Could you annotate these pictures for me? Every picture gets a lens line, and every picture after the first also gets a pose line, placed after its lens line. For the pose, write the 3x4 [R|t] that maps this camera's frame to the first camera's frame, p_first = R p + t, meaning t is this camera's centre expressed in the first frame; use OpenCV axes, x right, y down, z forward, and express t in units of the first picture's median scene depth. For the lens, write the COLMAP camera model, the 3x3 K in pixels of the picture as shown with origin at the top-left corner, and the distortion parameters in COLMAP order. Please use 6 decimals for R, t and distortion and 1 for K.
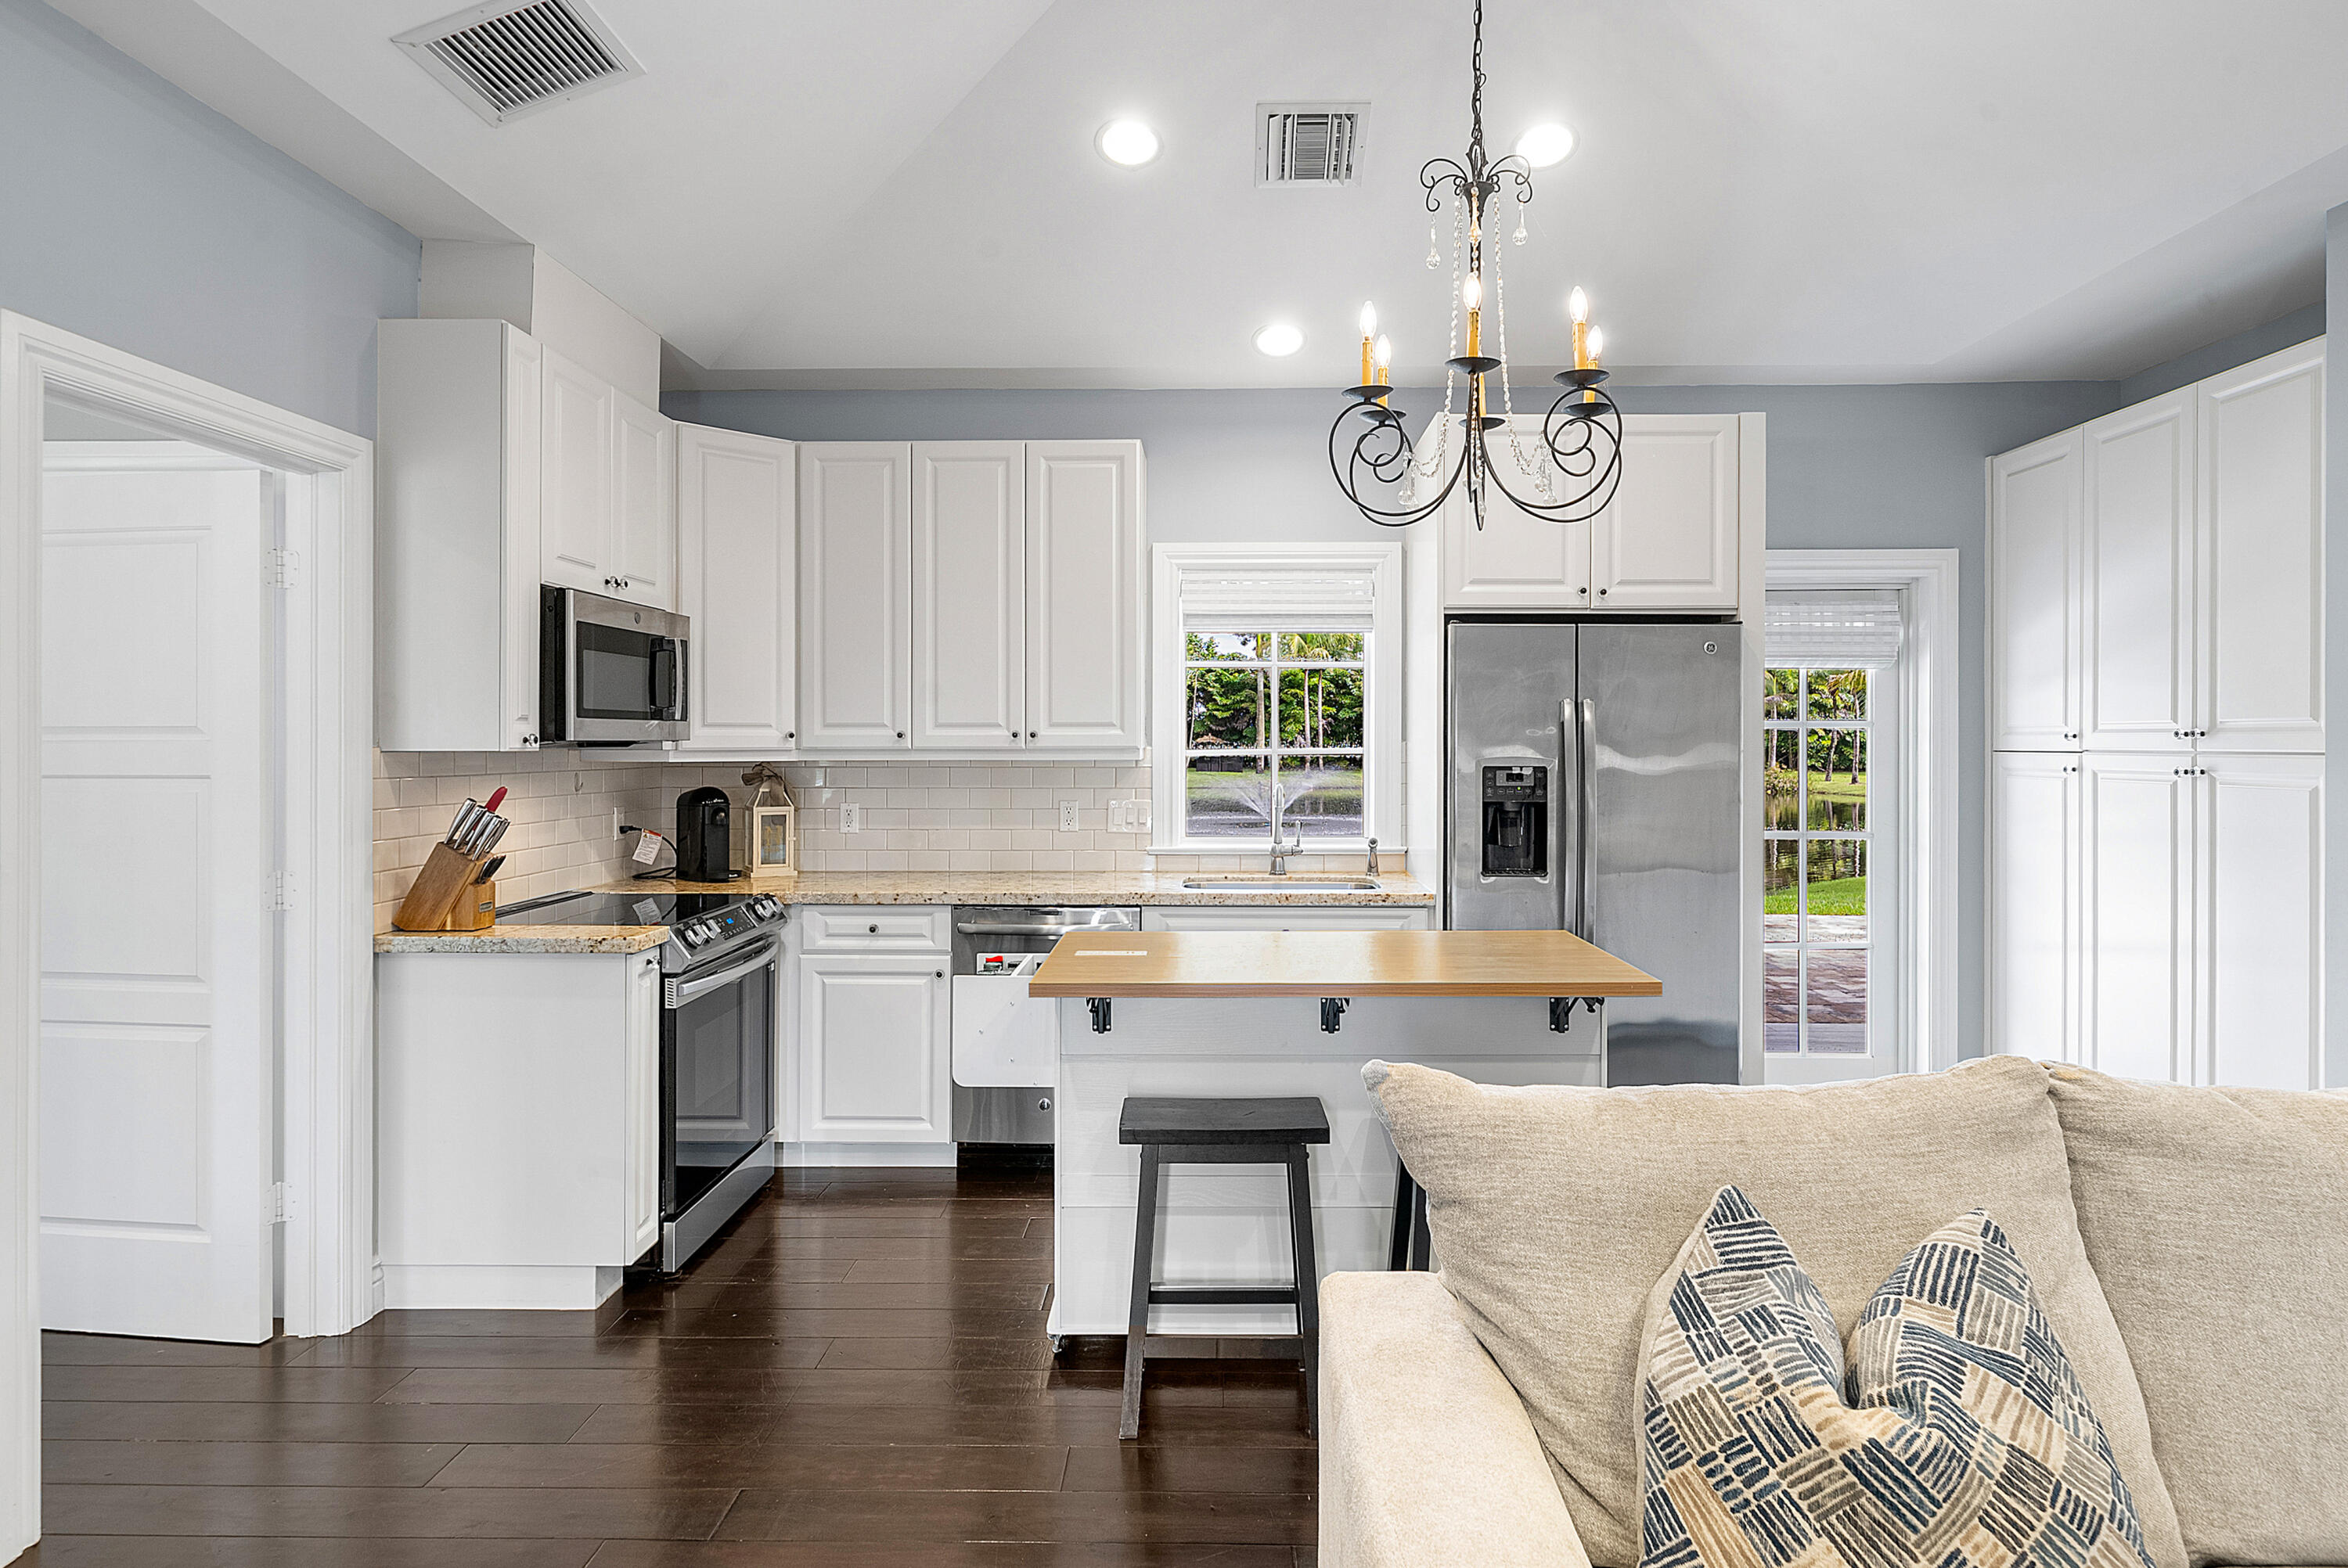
lens RADIAL K [[1293.7, 0, 1199.5], [0, 1293.7, 753.8], [0, 0, 1]] dist [0.004414, 0.002908]
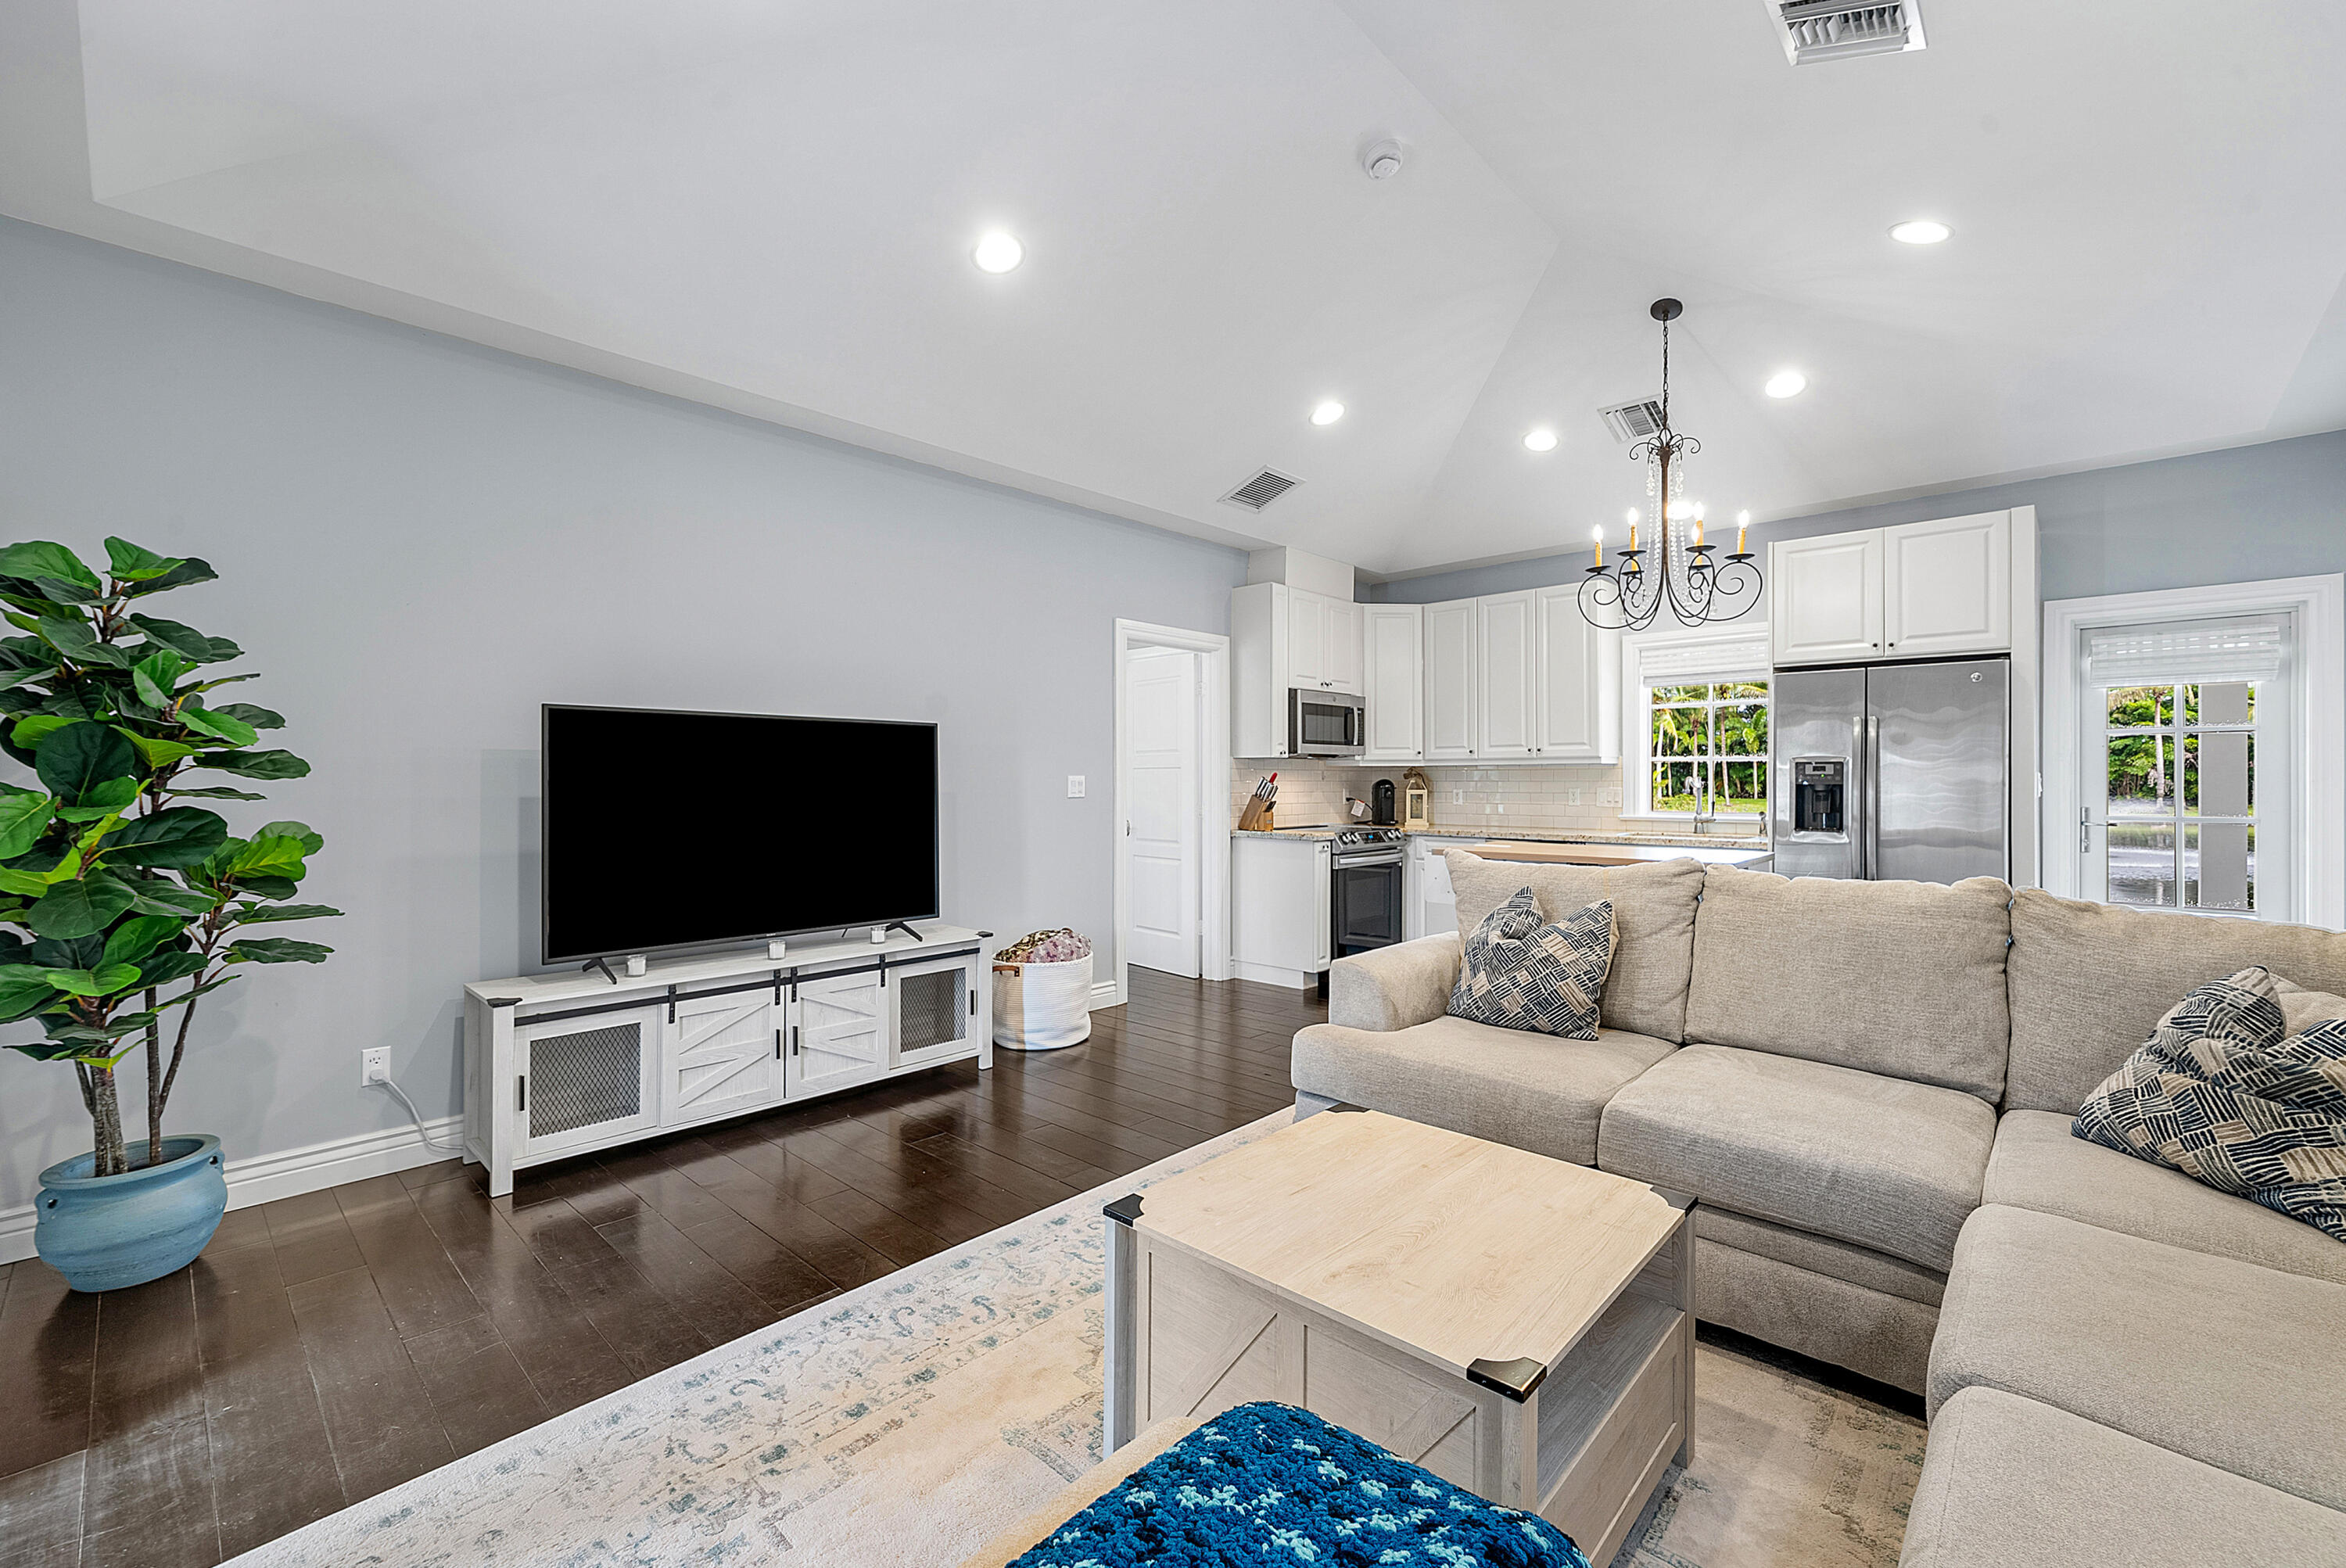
lens RADIAL K [[966.8, 0, 1197.6], [0, 966.8, 786.4], [0, 0, 1]] dist [-0.003129, 0.000615]
pose [[0.751255, 0.003076, -0.660005, 0.447594], [-0.004580, 0.999989, -0.000553, 0.043507], [0.659997, 0.003438, 0.751261, -0.372088]]
